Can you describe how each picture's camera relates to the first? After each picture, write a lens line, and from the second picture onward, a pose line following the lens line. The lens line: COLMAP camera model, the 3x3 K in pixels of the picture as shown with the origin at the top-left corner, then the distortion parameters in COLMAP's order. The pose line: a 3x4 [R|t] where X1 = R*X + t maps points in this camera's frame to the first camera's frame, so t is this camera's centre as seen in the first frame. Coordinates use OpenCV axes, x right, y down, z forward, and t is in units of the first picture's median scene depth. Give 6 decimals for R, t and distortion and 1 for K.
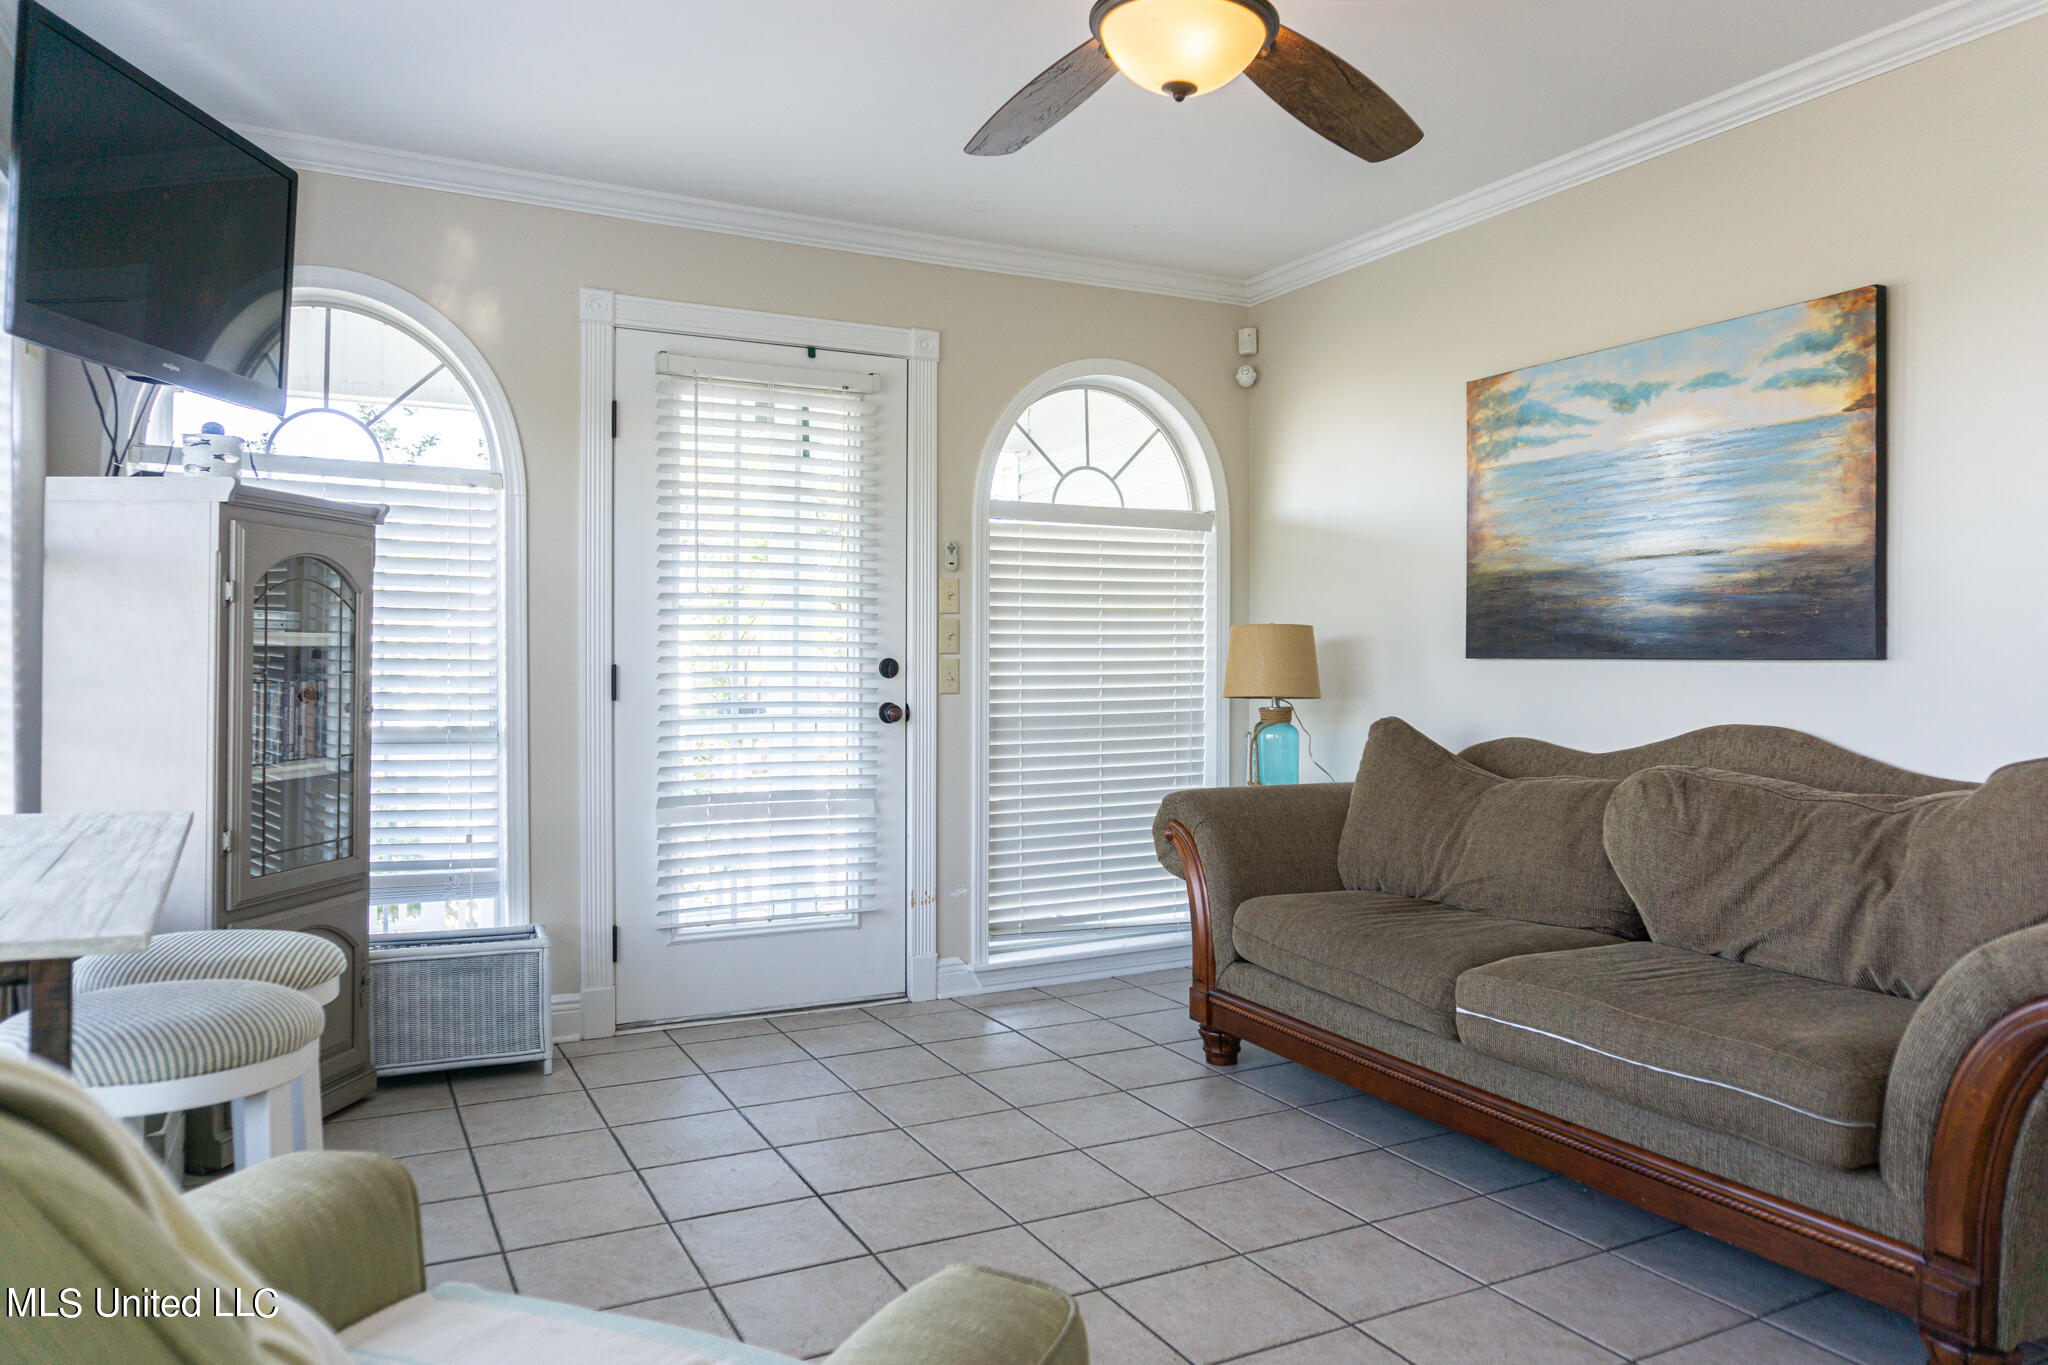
lens RADIAL K [[1395.7, 0, 1024.0], [0, 1395.7, 682.5], [0, 0, 1]] dist [-0.014046, -0.001865]
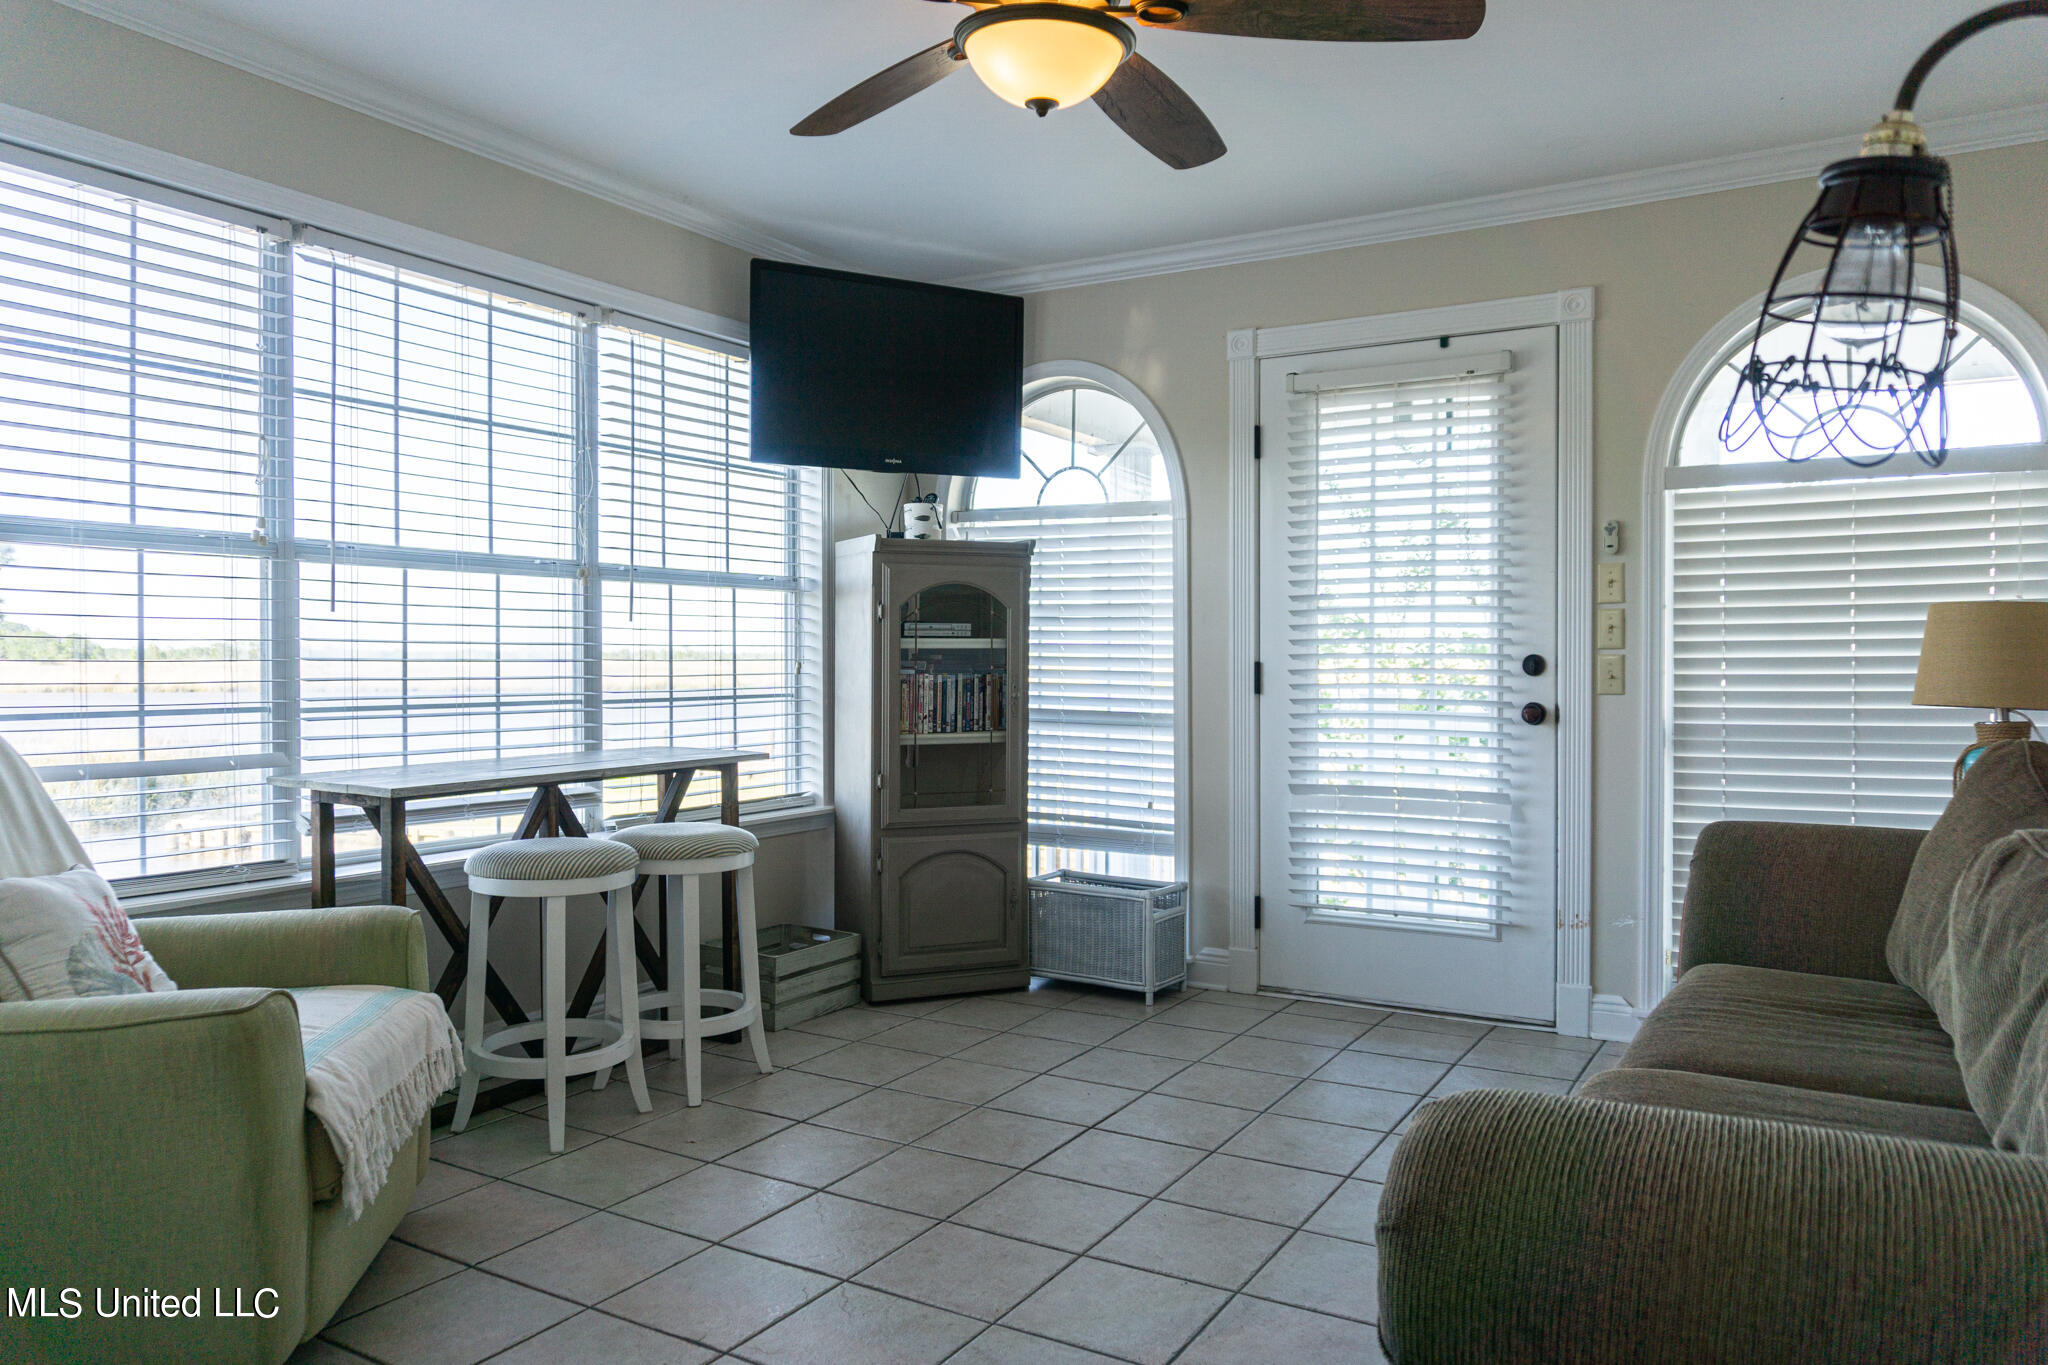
lens RADIAL K [[1395.7, 0, 1024.0], [0, 1395.7, 682.5], [0, 0, 1]] dist [-0.014046, -0.001865]
pose [[0.530284, 0.007961, -0.847783, 0.546200], [-0.011941, 0.999927, 0.001921, 0.003649], [0.847736, 0.009105, 0.530340, 0.244802]]
